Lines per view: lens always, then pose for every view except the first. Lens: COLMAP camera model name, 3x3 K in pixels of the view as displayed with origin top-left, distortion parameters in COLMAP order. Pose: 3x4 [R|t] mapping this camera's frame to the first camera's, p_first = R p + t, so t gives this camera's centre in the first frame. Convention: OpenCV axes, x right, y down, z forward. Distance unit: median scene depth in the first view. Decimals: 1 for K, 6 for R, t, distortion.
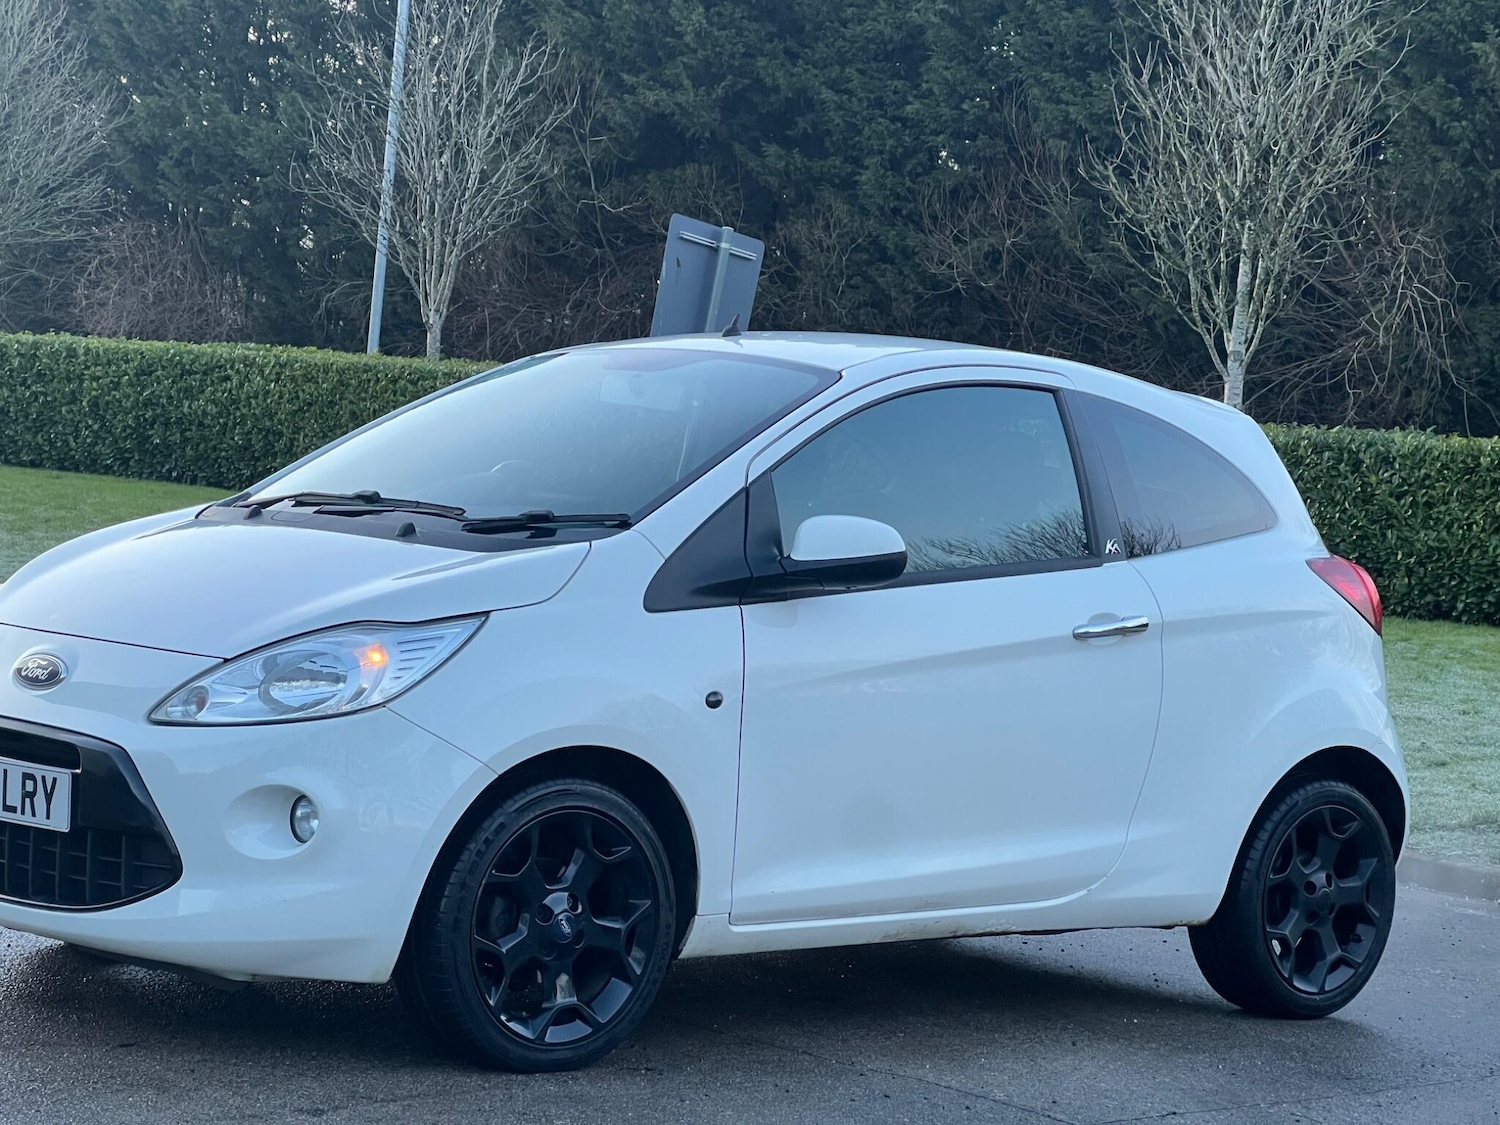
lens RADIAL K [[3311.8, 0, 742.2], [0, 3311.8, 585.5], [0, 0, 1]] dist [-0.089801, 4.167173]
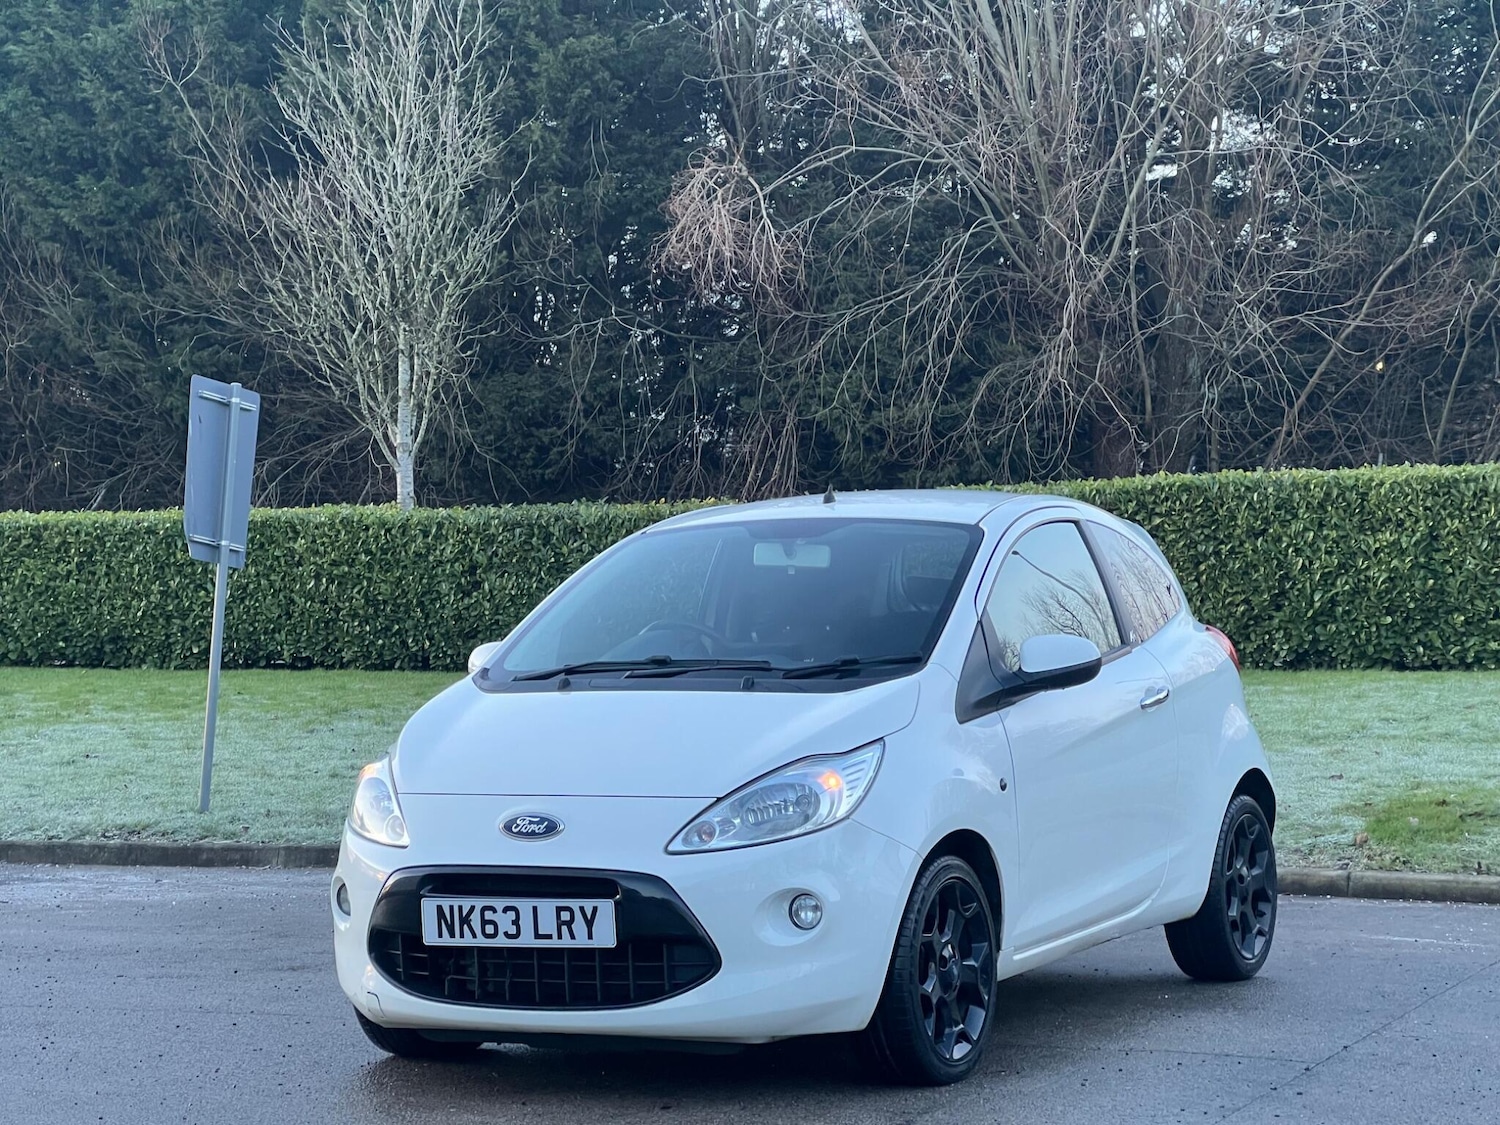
lens RADIAL K [[3311.8, 0, 742.2], [0, 3311.8, 585.5], [0, 0, 1]] dist [-0.089801, 4.167173]
pose [[0.929816, -0.100330, 0.354085, -0.241366], [0.106971, 0.994262, 0.000820, -0.024190], [-0.352135, 0.037114, 0.935213, -0.084365]]
